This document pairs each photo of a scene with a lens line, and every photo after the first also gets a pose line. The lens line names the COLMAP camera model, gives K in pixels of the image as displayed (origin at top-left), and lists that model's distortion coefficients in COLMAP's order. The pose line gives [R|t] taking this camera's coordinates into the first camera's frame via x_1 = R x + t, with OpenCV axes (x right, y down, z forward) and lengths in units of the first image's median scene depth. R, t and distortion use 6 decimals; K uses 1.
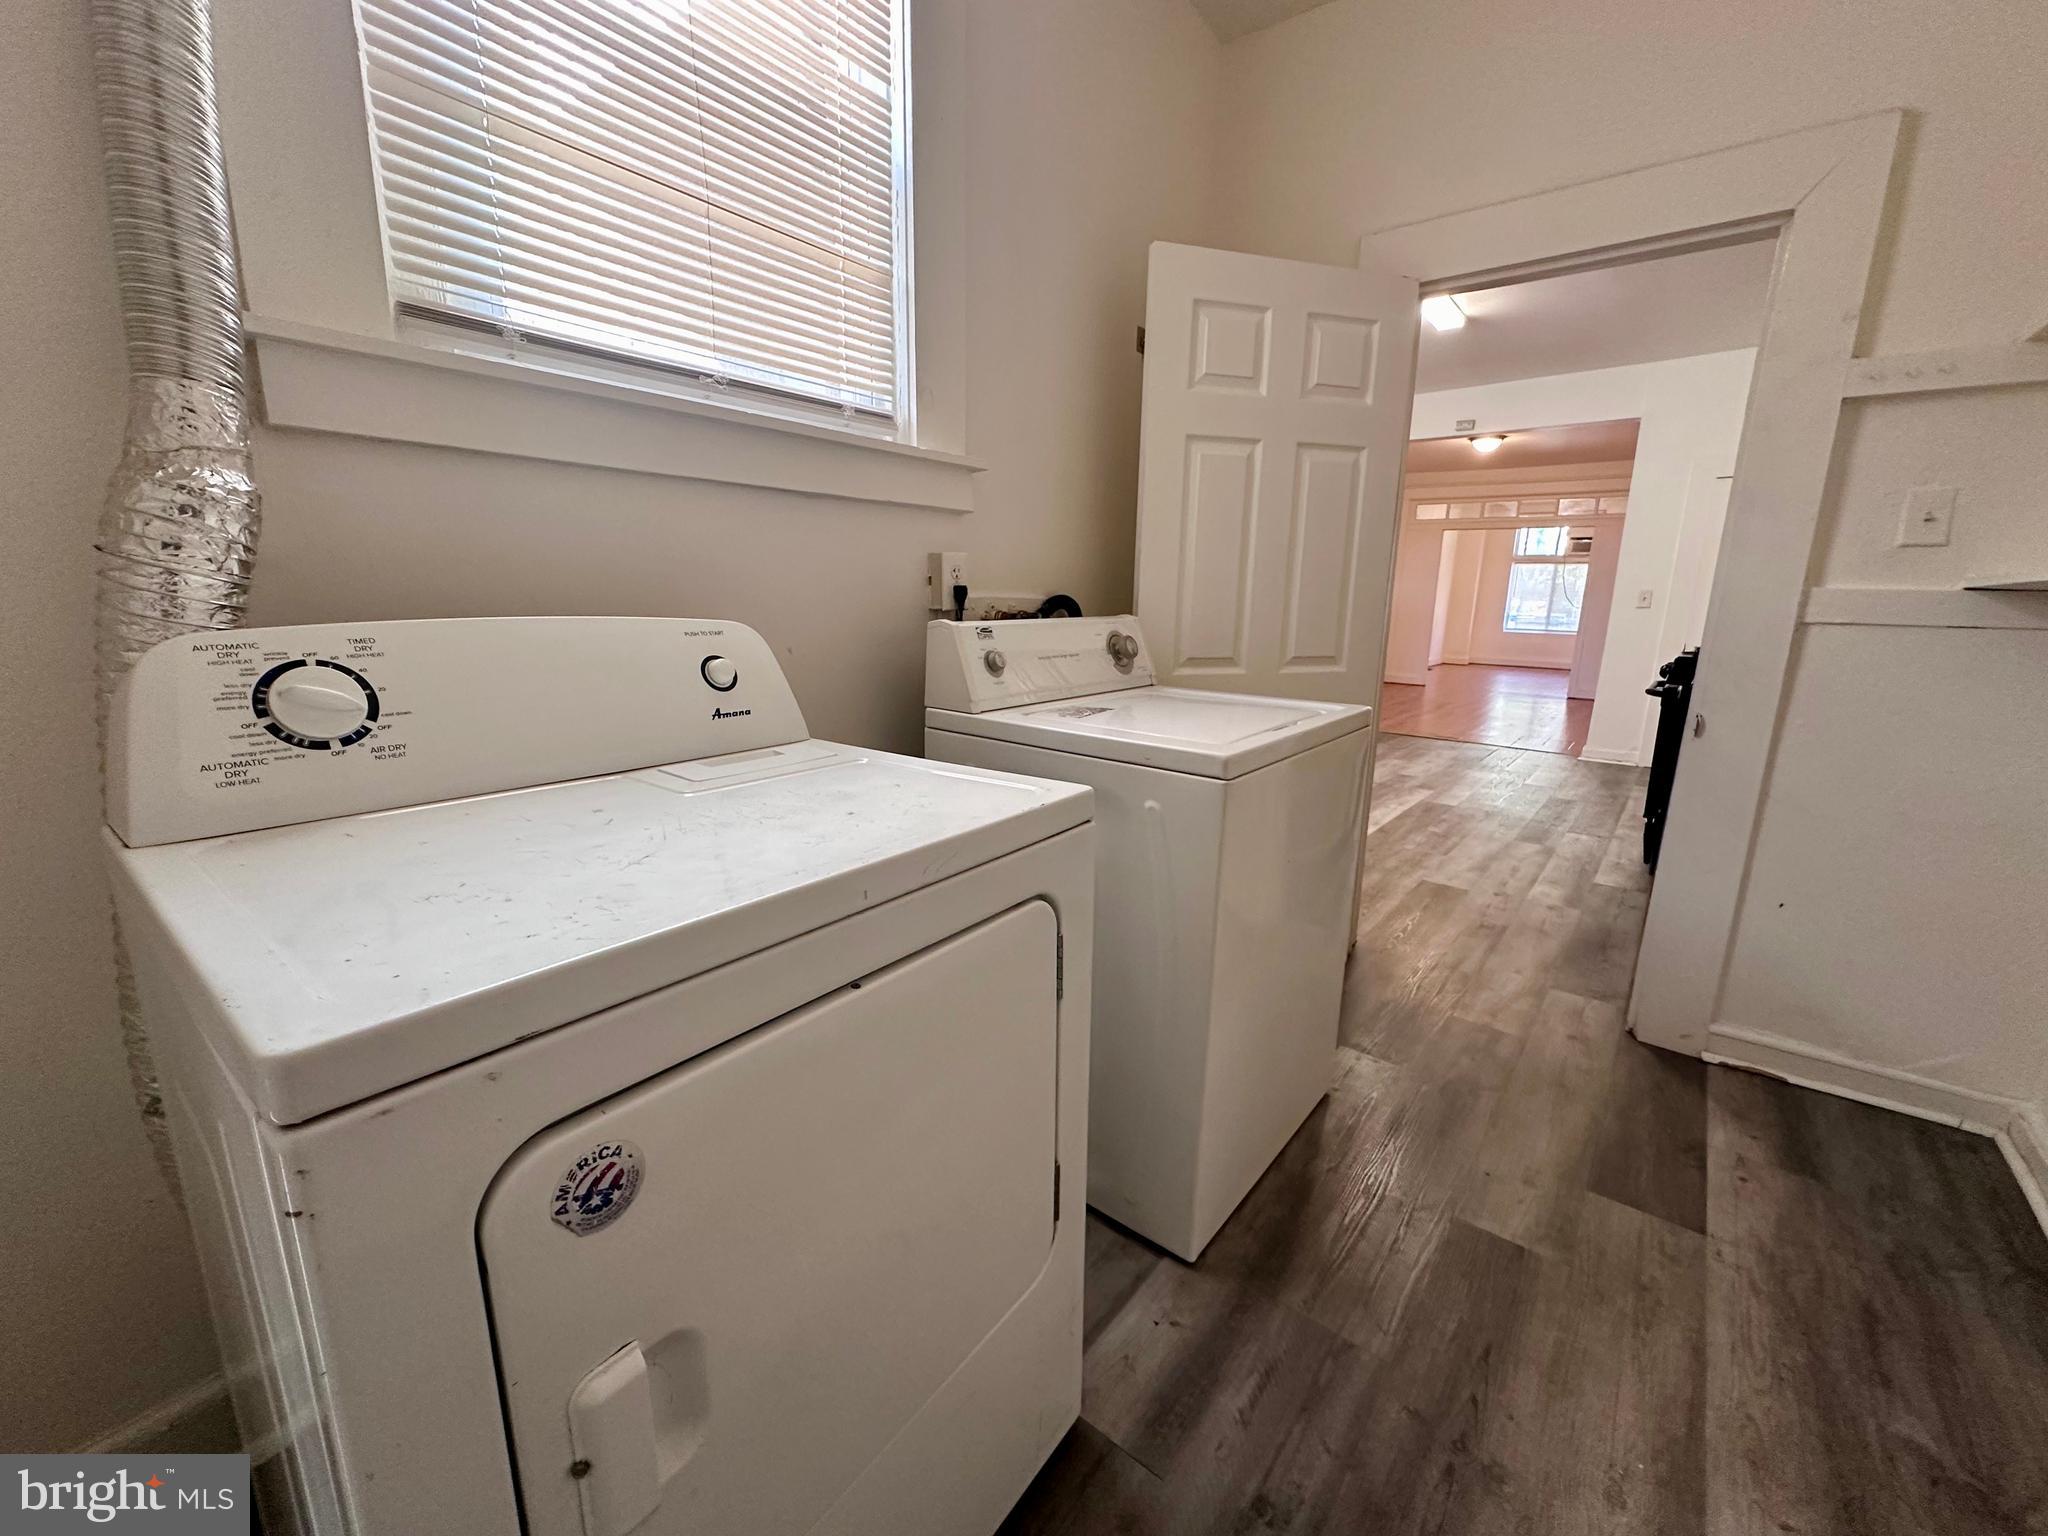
lens RADIAL K [[818.7, 0, 1022.7], [0, 818.7, 764.5], [0, 0, 1]] dist [-0.002645, 0.000165]
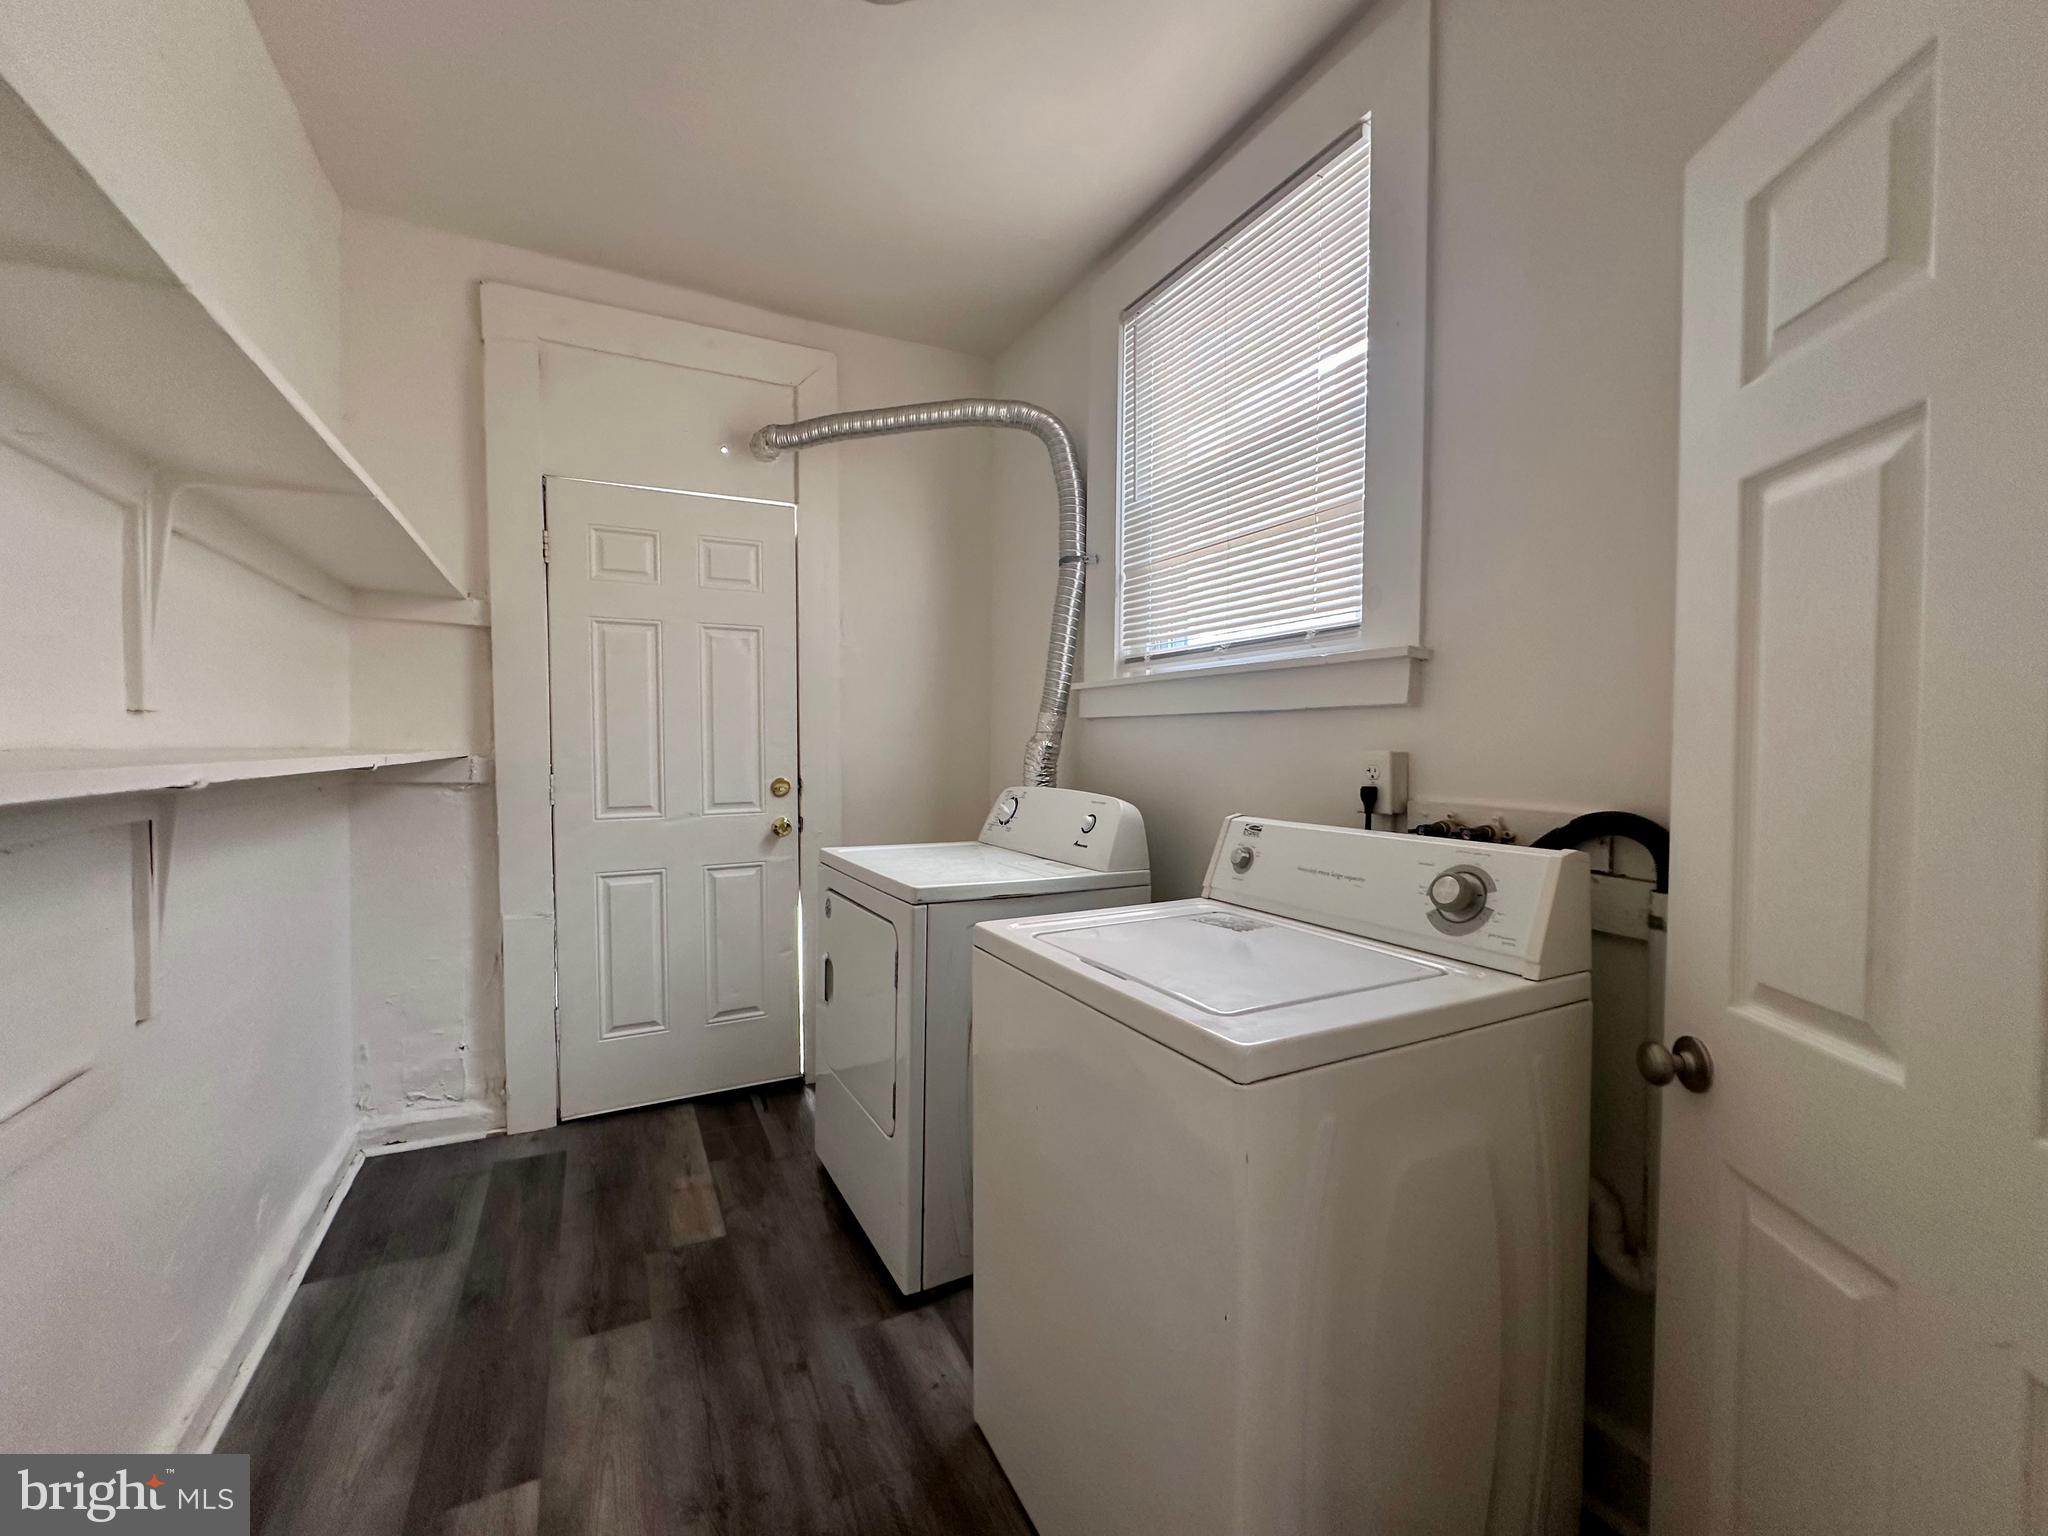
lens RADIAL K [[818.7, 0, 1022.7], [0, 818.7, 764.5], [0, 0, 1]] dist [-0.002645, 0.000165]
pose [[-0.393114, 0.003704, -0.919482, 0.404981], [-0.206754, 0.974028, 0.092319, -0.111054], [0.895943, 0.226398, -0.382139, 0.448726]]
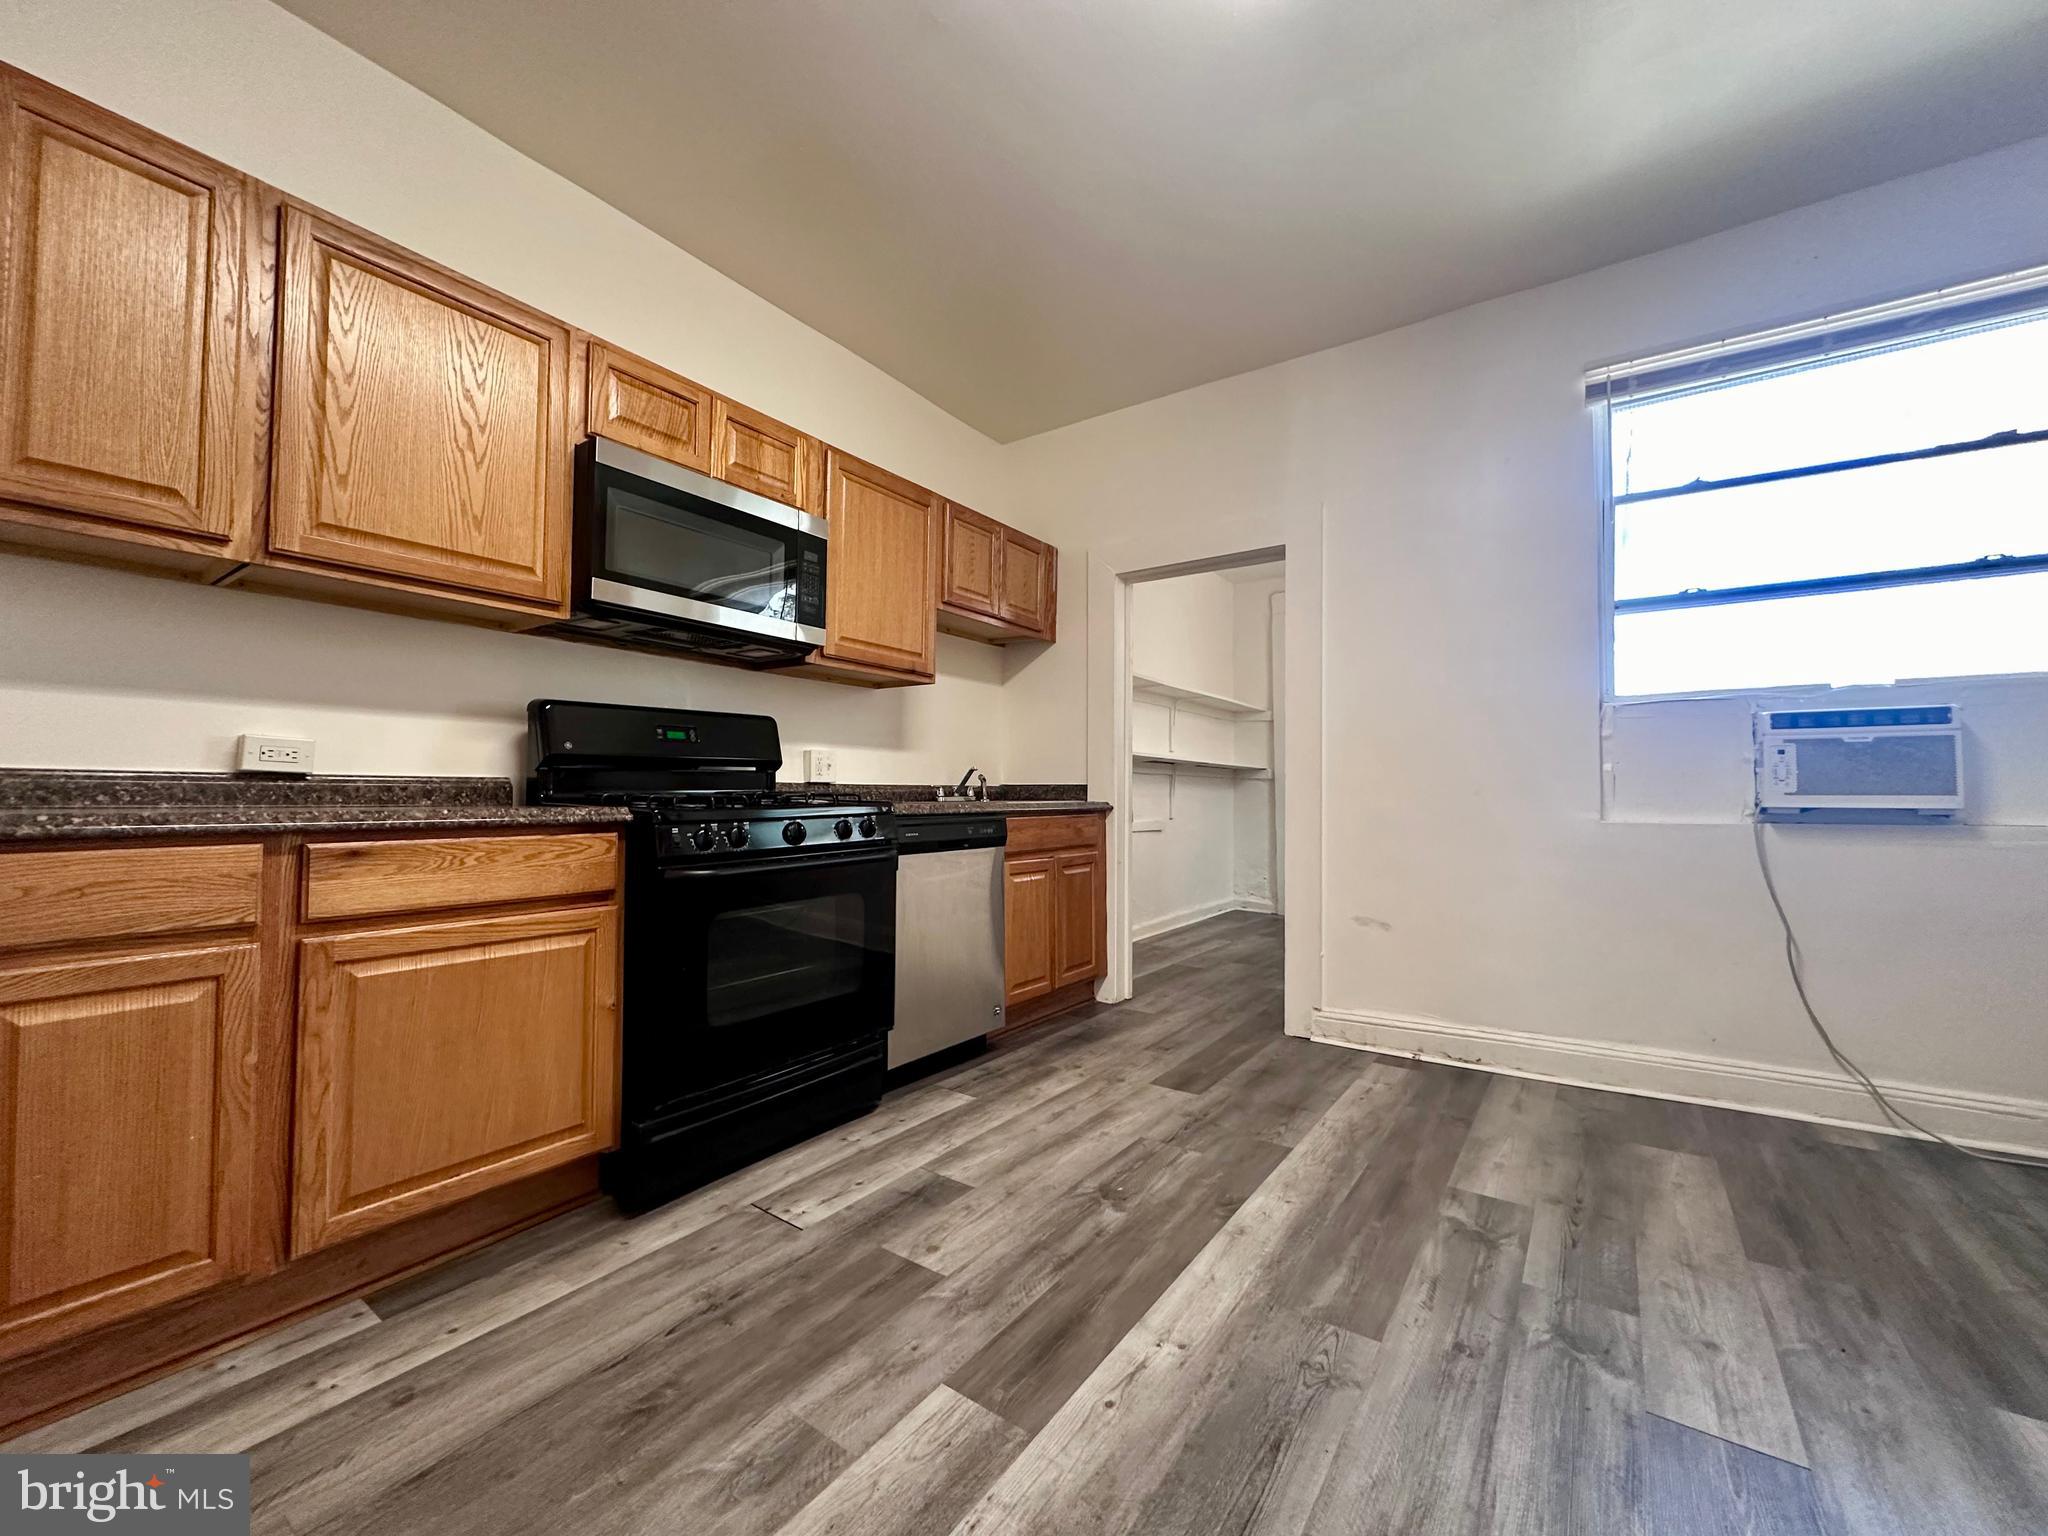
lens RADIAL K [[818.7, 0, 1022.7], [0, 818.7, 764.5], [0, 0, 1]] dist [-0.002645, 0.000165]
pose [[-0.997136, -0.030209, -0.069332, 0.618082], [-0.041793, 0.984167, 0.172247, -0.250401], [0.063031, 0.174651, -0.982611, 1.458207]]
